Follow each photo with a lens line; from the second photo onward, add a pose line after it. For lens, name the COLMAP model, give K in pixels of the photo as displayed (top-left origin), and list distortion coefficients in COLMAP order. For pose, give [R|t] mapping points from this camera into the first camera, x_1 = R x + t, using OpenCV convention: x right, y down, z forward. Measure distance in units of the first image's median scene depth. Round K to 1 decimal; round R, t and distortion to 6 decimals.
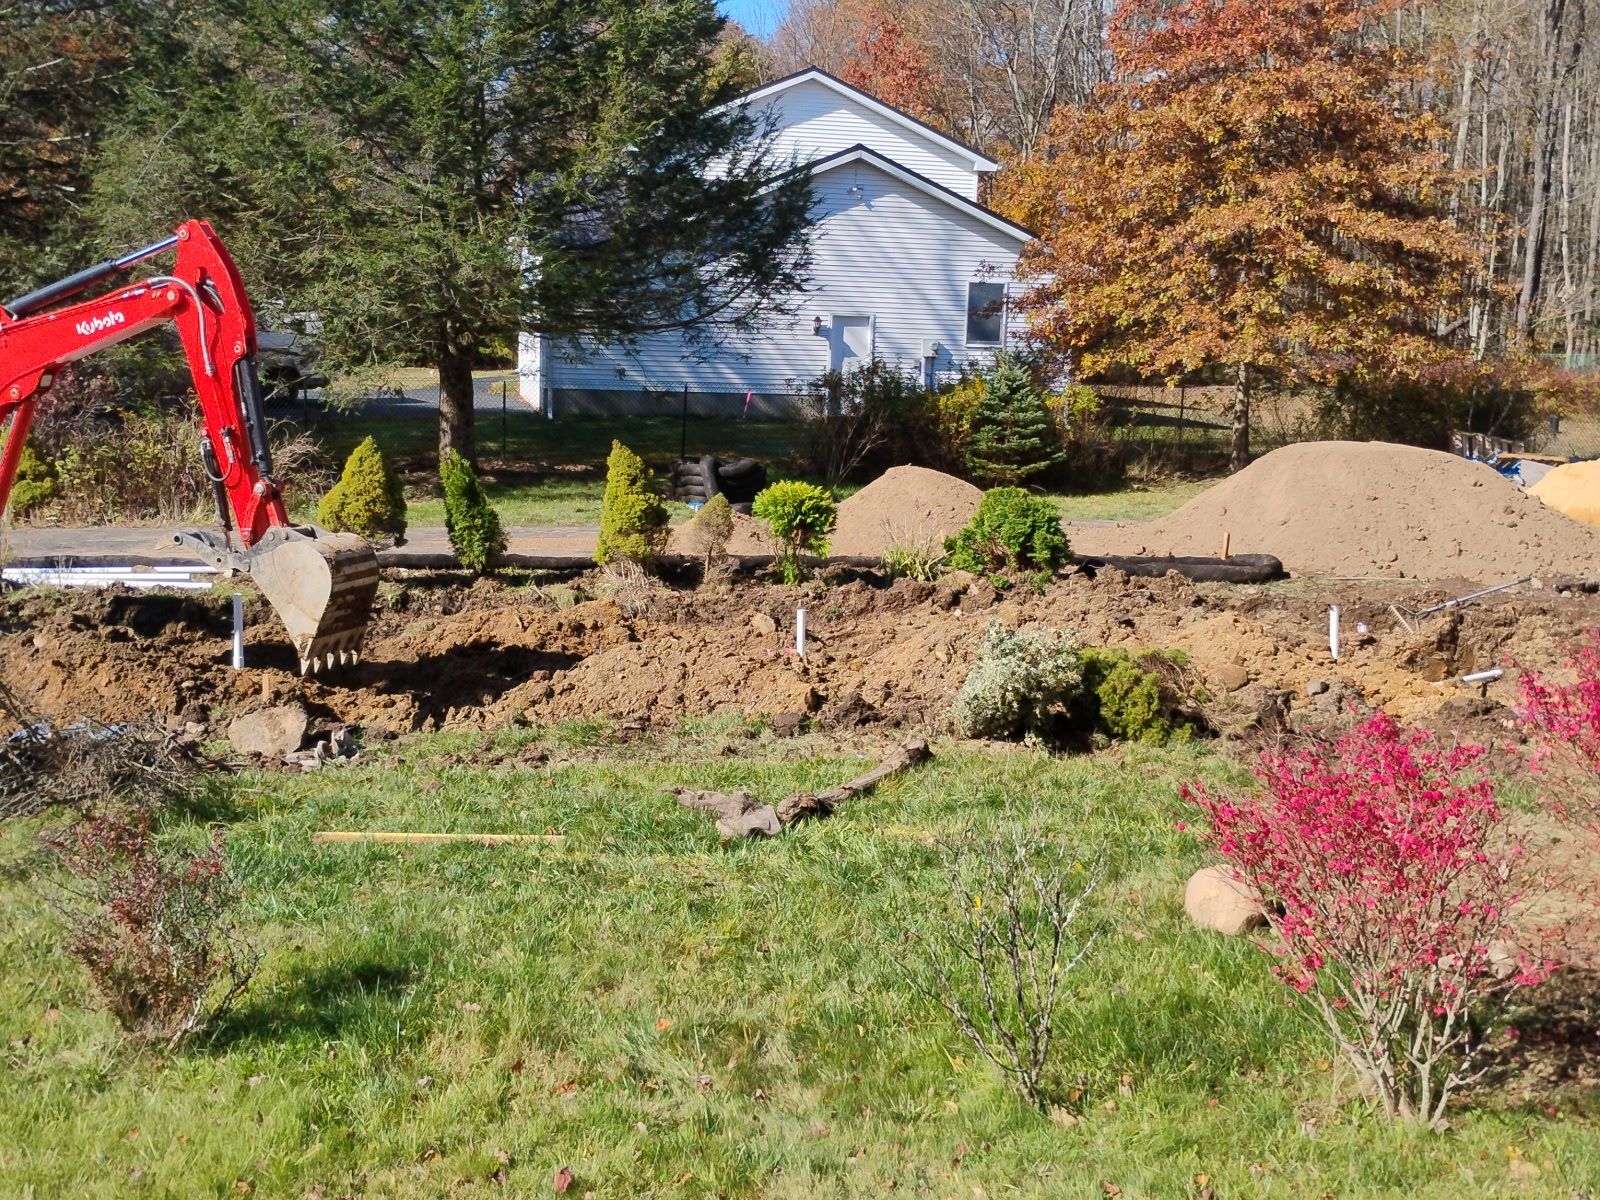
lens RADIAL K [[1649.7, 0, 800.0], [0, 1649.7, 600.0], [0, 0, 1]] dist [0.024802, -0.012575]
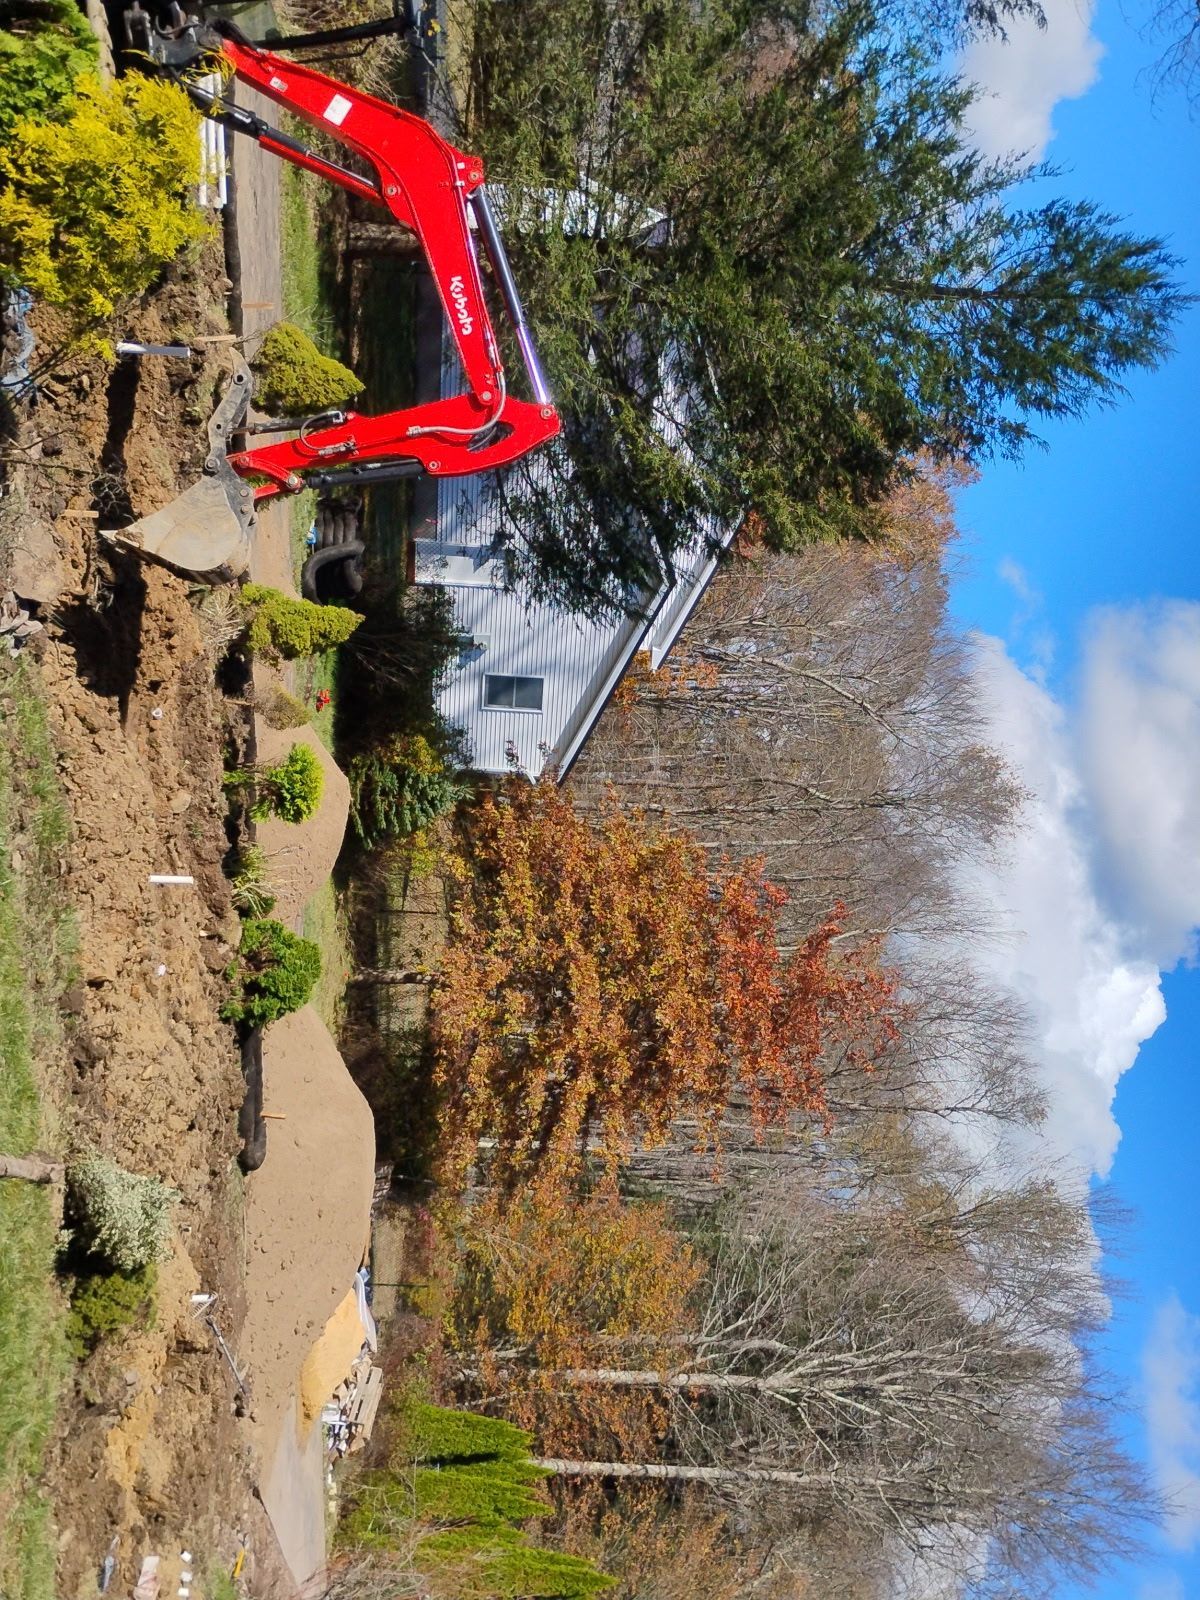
lens RADIAL K [[1649.7, 0, 600.0], [0, 1649.7, 800.0], [0, 0, 1]] dist [0.024802, -0.012575]
pose [[-0.035444, 0.962749, 0.268063, -0.289630], [-0.978055, 0.021689, -0.207216, -0.026211], [-0.205311, -0.269525, 0.940853, -0.019235]]
